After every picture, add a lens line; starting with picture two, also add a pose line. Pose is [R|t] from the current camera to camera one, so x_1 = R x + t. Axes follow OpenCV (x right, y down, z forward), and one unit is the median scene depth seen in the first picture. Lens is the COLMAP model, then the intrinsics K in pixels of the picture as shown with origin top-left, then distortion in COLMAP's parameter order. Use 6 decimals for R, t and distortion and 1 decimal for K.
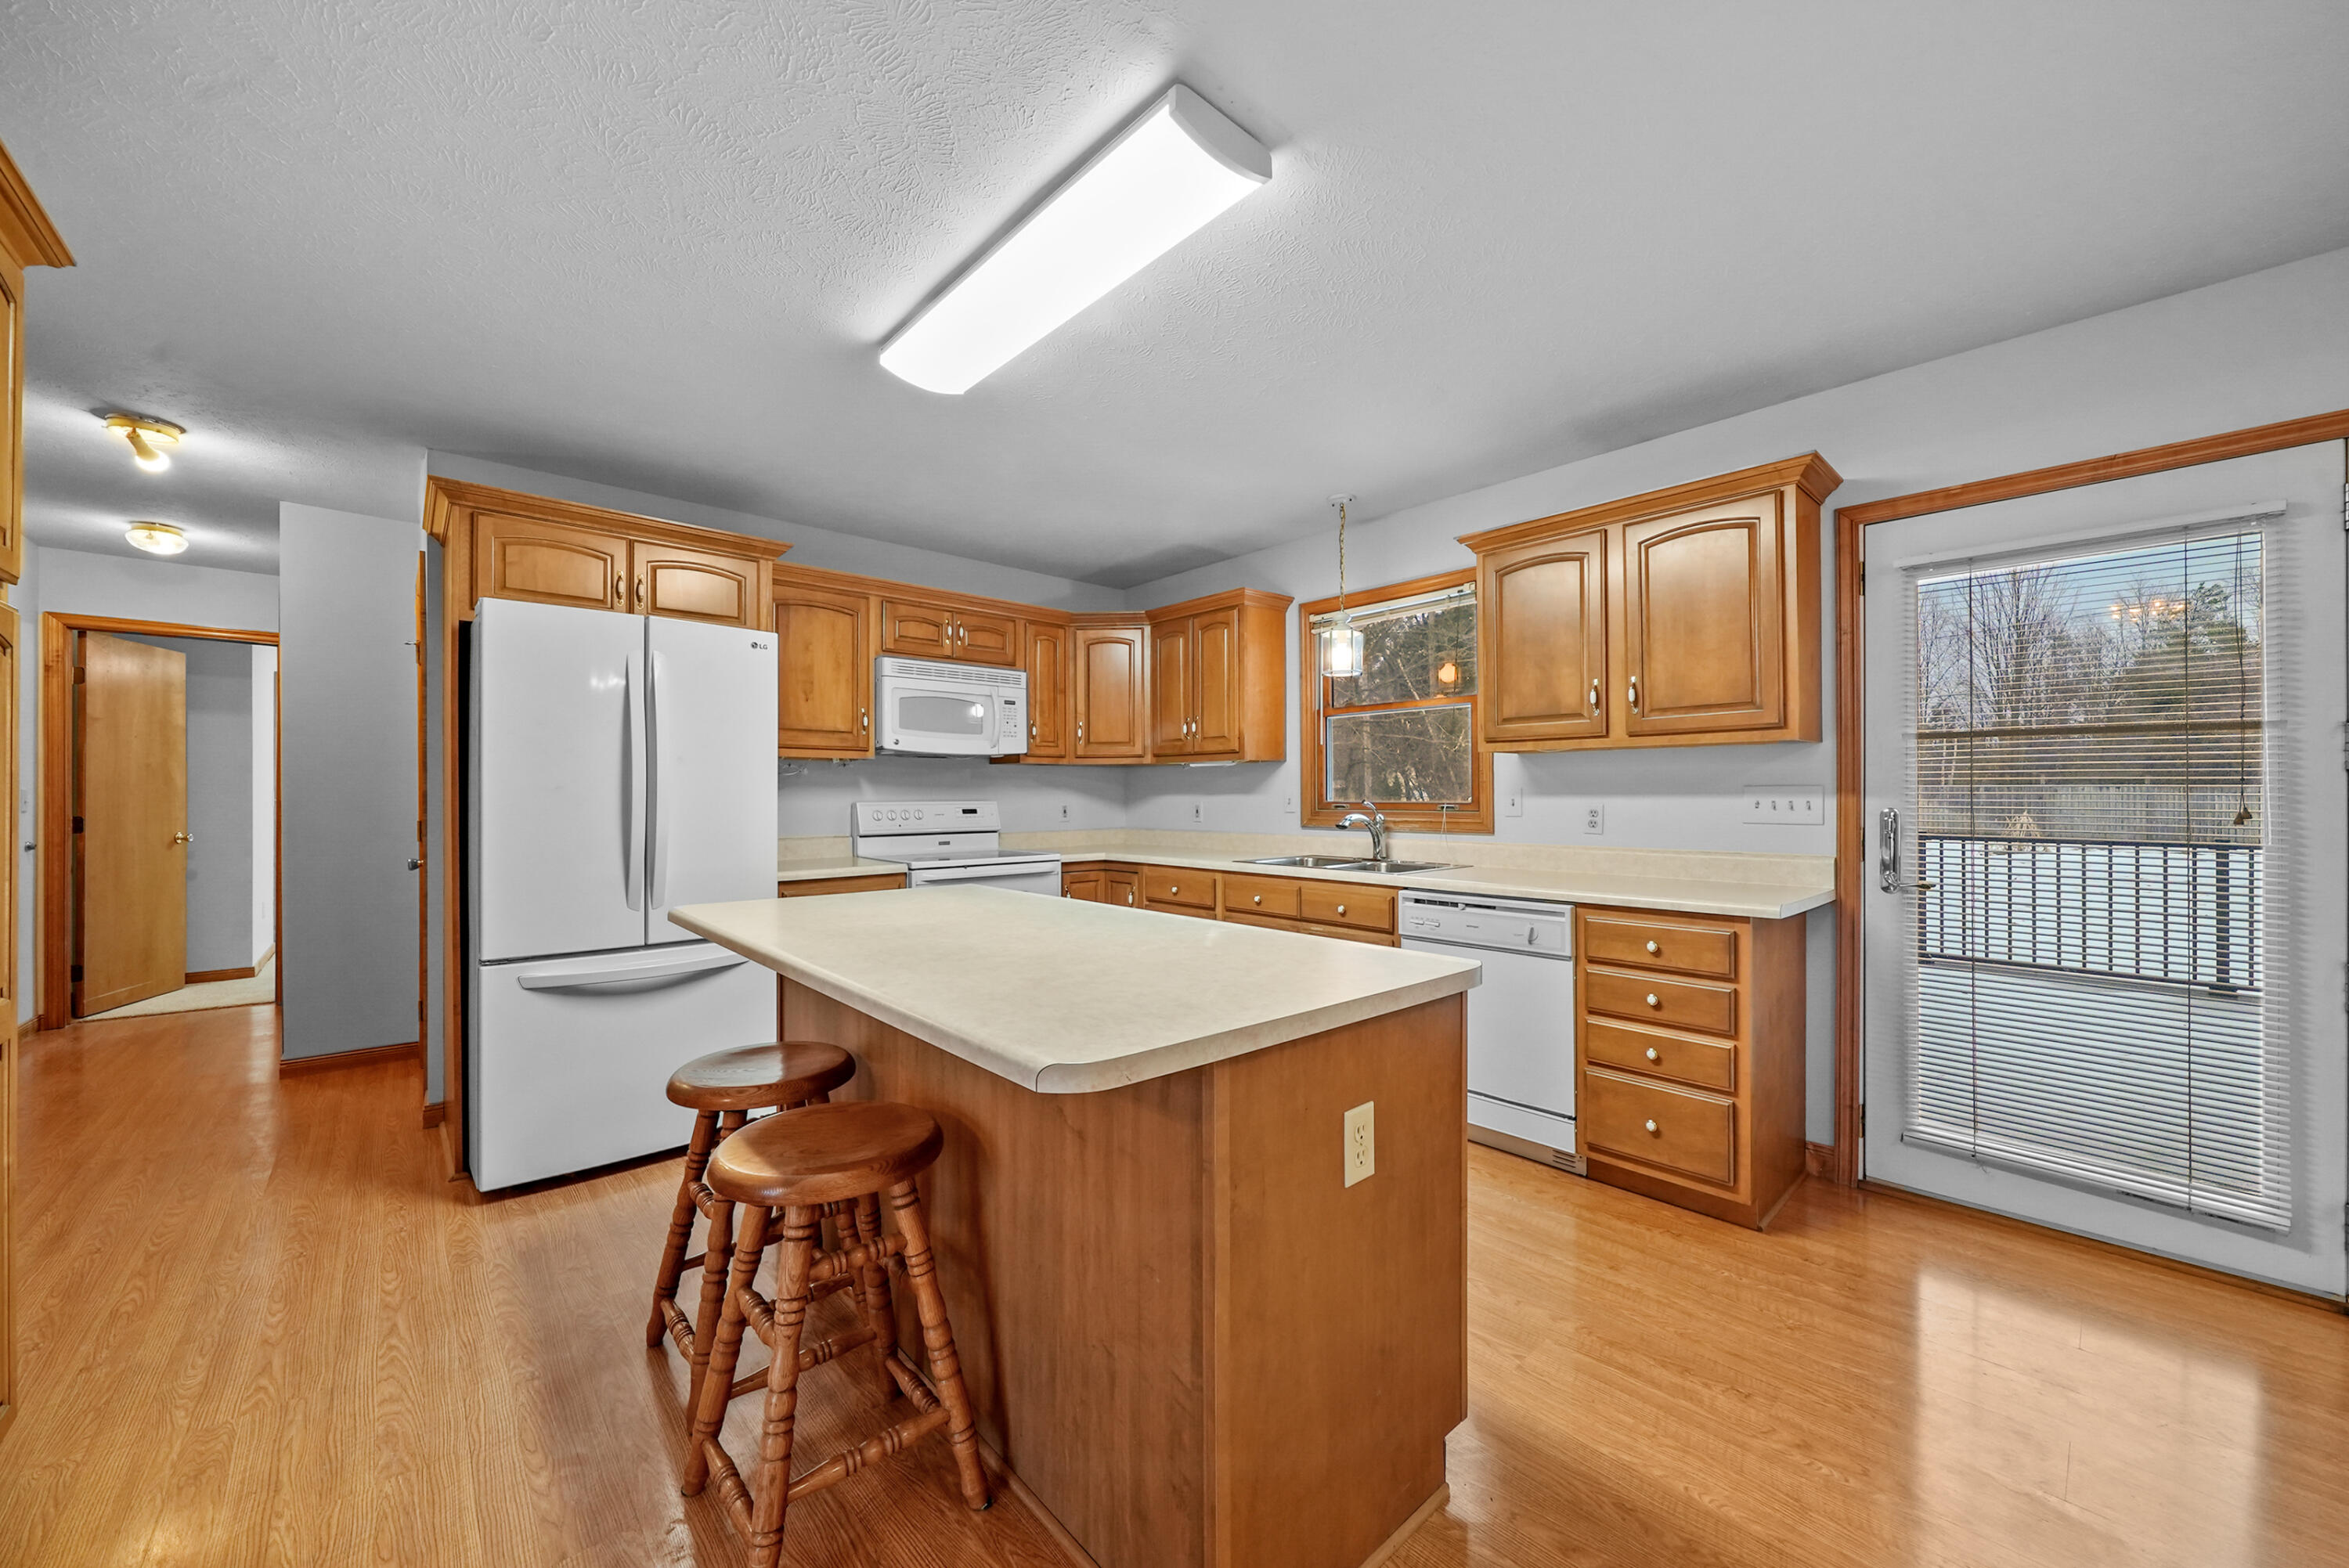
lens RADIAL K [[872.7, 0, 1178.0], [0, 872.7, 789.5], [0, 0, 1]] dist [-0.002034, 0.000328]
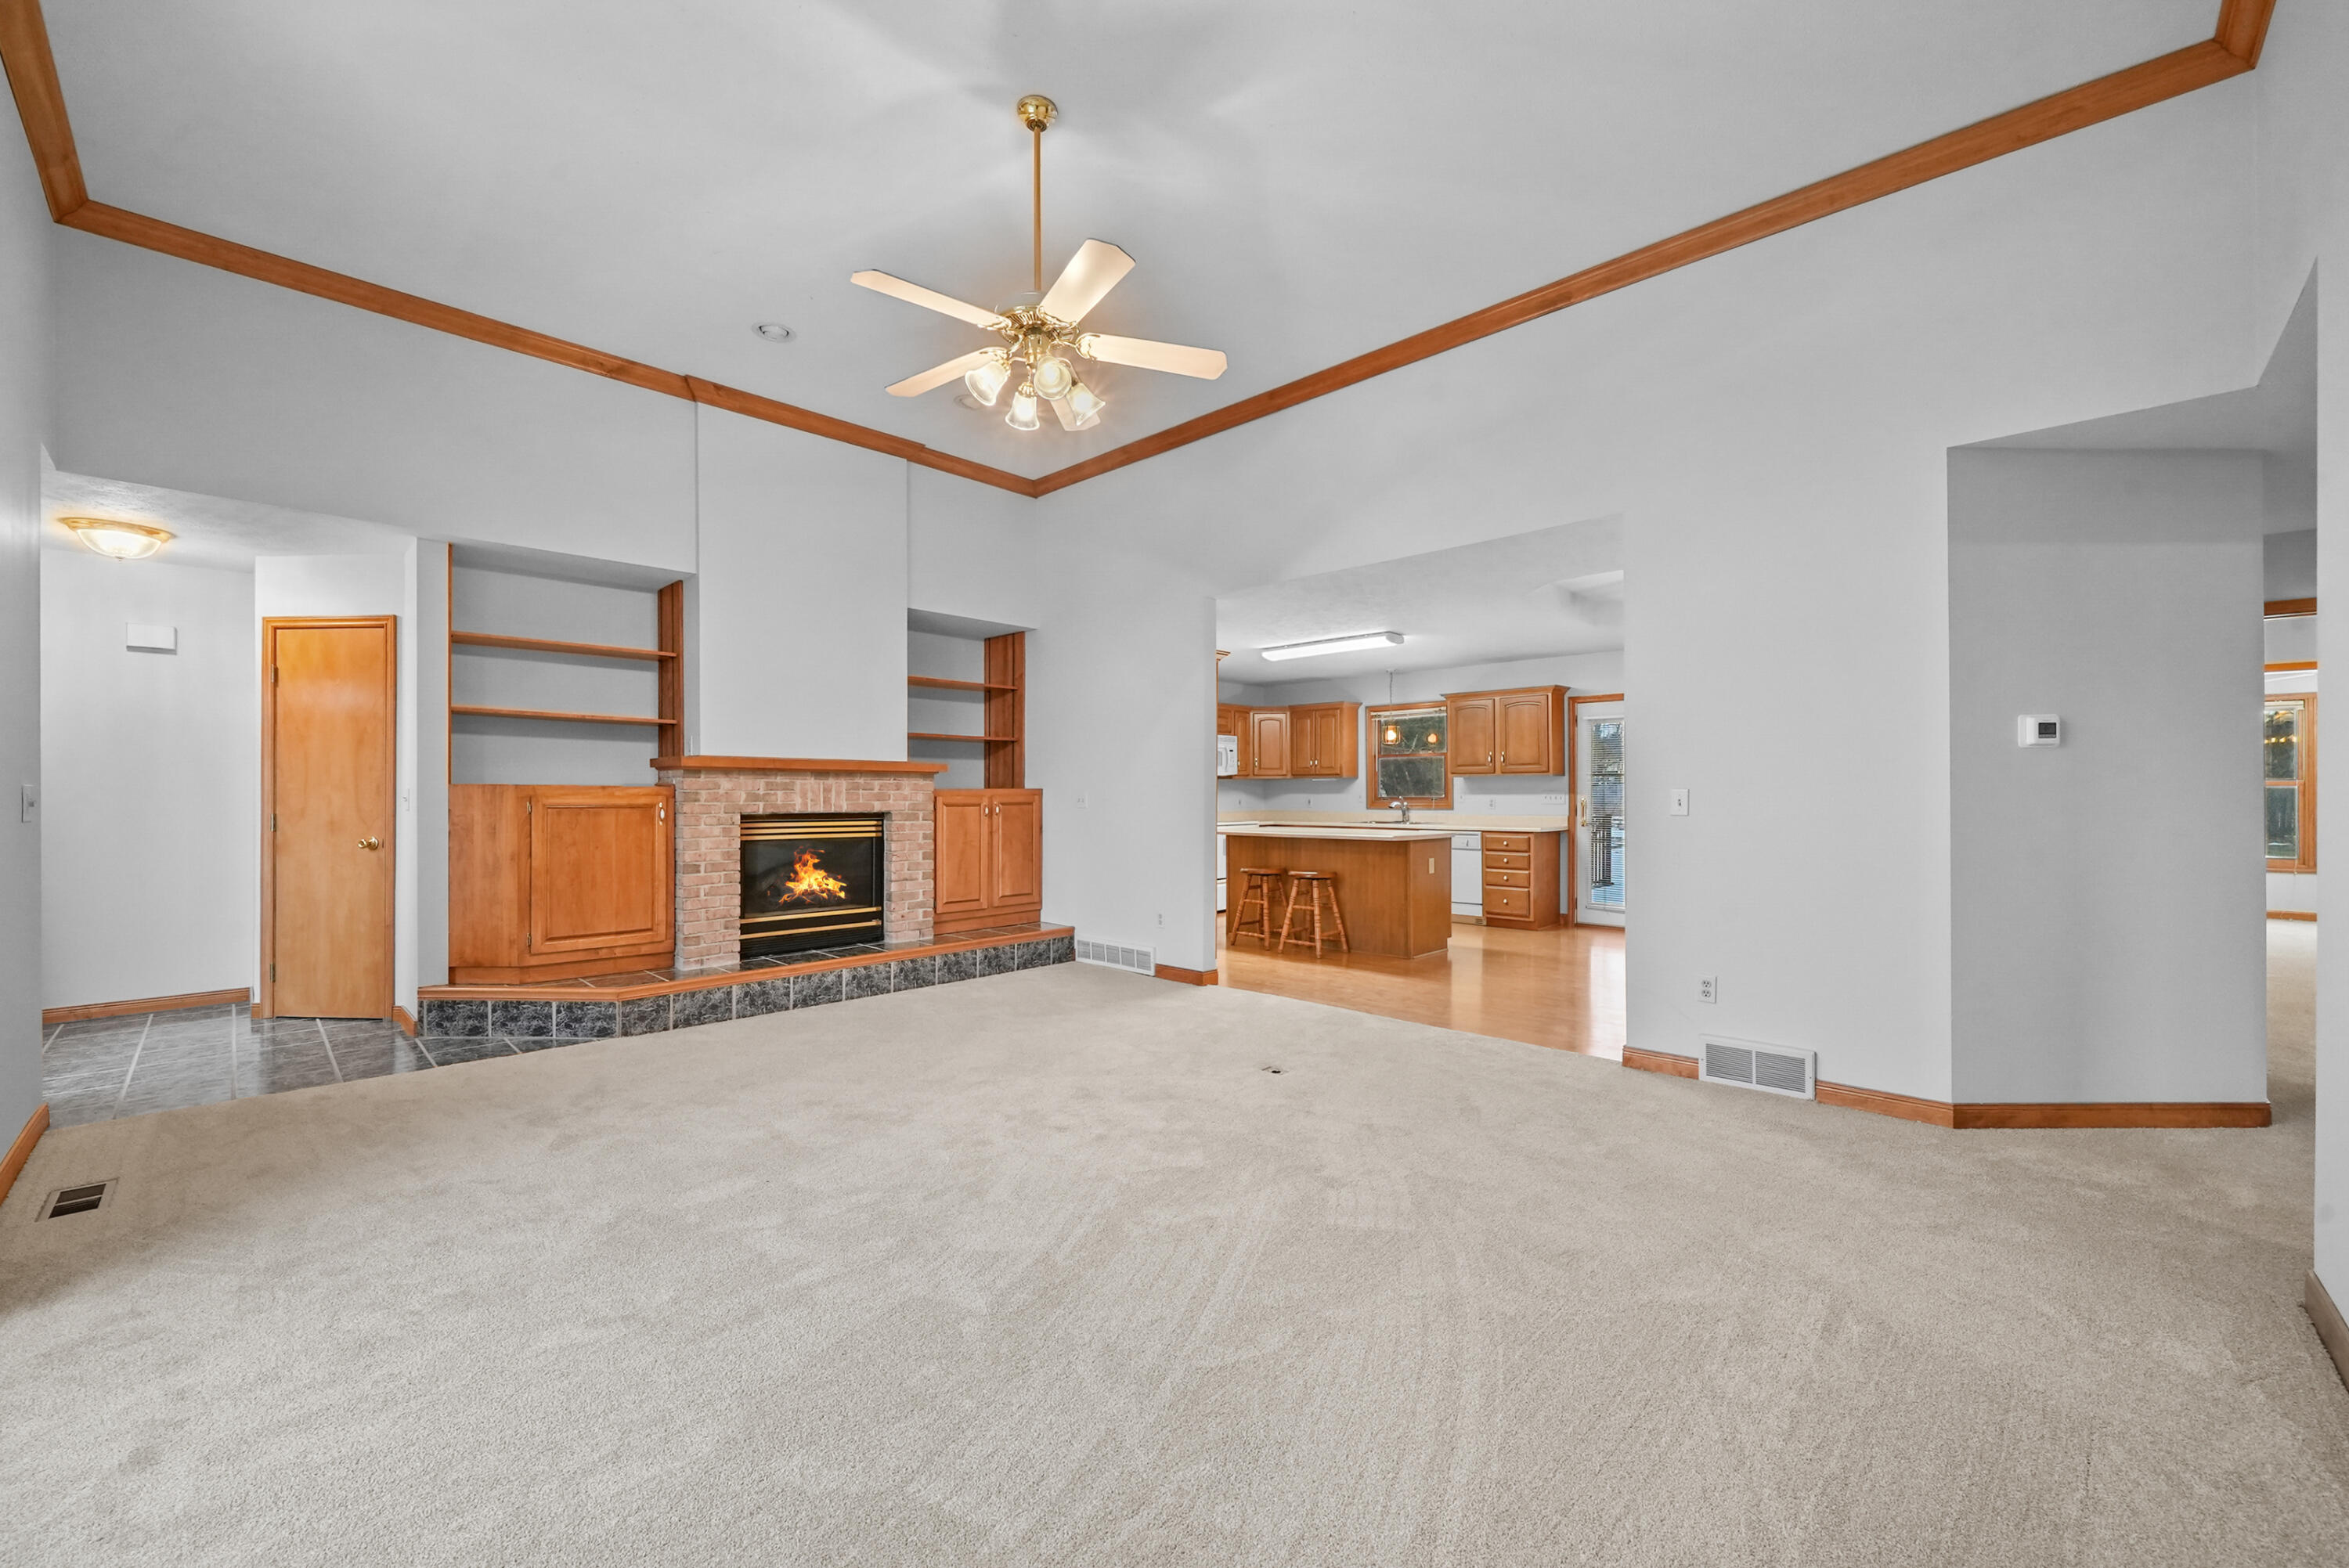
lens RADIAL K [[872.7, 0, 1197.2], [0, 872.7, 792.1], [0, 0, 1]] dist [-0.002034, 0.000328]
pose [[0.996969, -0.000185, 0.077803, -0.711270], [-0.000163, 0.999990, 0.004471, -0.012995], [-0.077803, -0.004471, 0.996959, -1.805511]]
